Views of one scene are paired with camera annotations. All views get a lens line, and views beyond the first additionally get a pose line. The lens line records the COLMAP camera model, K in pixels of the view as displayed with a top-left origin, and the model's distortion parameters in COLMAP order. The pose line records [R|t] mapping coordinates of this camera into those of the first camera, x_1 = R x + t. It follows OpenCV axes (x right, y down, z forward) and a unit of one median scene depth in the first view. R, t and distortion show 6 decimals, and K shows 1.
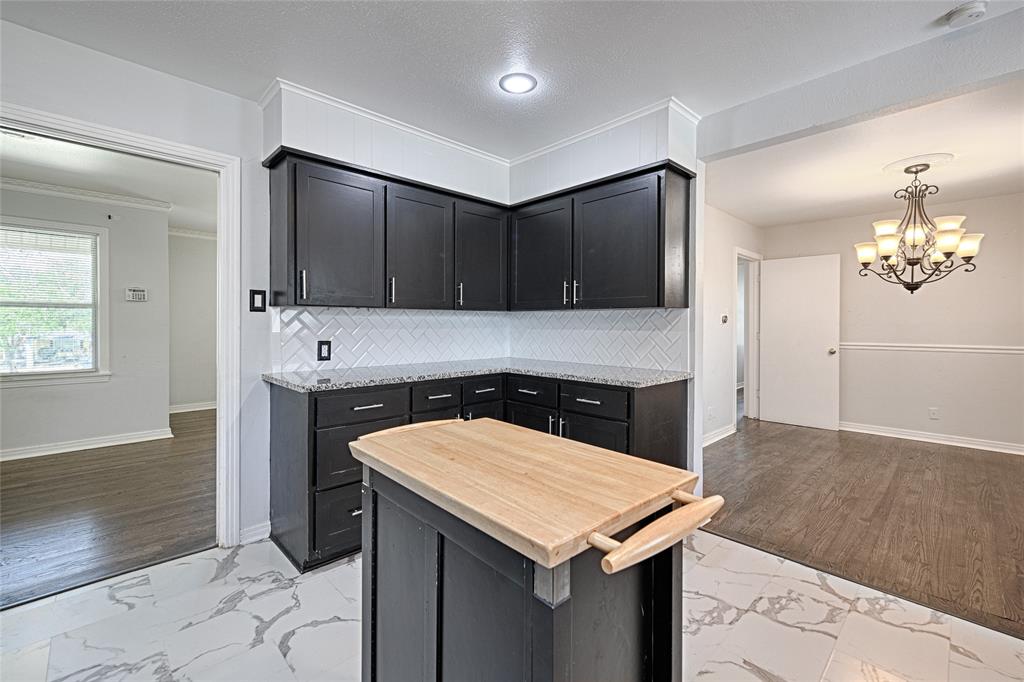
lens RADIAL K [[434.5, 0, 521.4], [0, 434.5, 326.8], [0, 0, 1]] dist [0.008662, 0.000052]
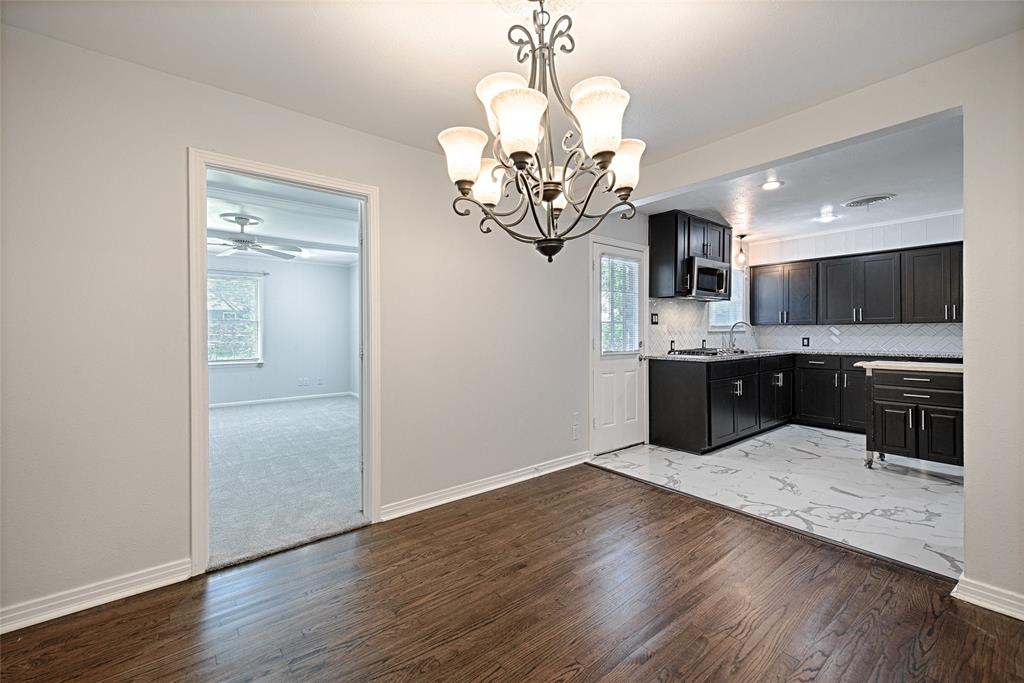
lens RADIAL K [[423.8, 0, 510.4], [0, 423.8, 331.1], [0, 0, 1]] dist [0.005469, -0.000018]
pose [[-0.994706, -0.007308, 0.102500, 0.882511], [-0.007667, 0.999966, -0.003110, 0.007922], [-0.102474, -0.003879, -0.994728, 1.431589]]
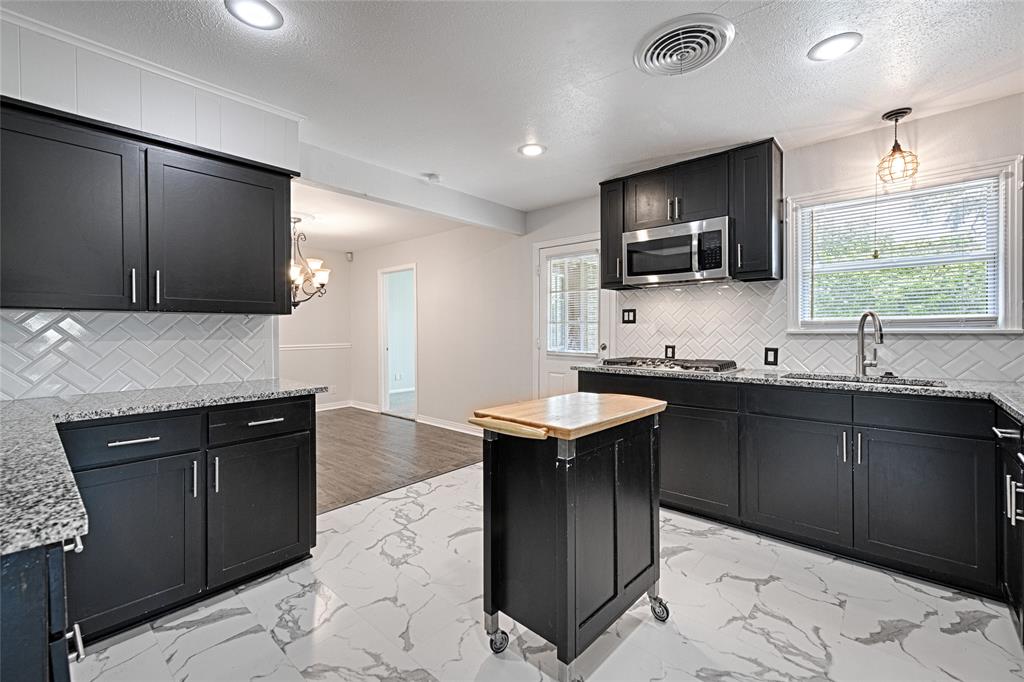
lens RADIAL K [[434.5, 0, 521.4], [0, 434.5, 326.8], [0, 0, 1]] dist [0.008662, 0.000052]
pose [[-0.076560, -0.001899, 0.997063, -0.529081], [-0.000620, 0.999998, 0.001857, -0.014613], [-0.997065, -0.000476, -0.076561, 0.392486]]
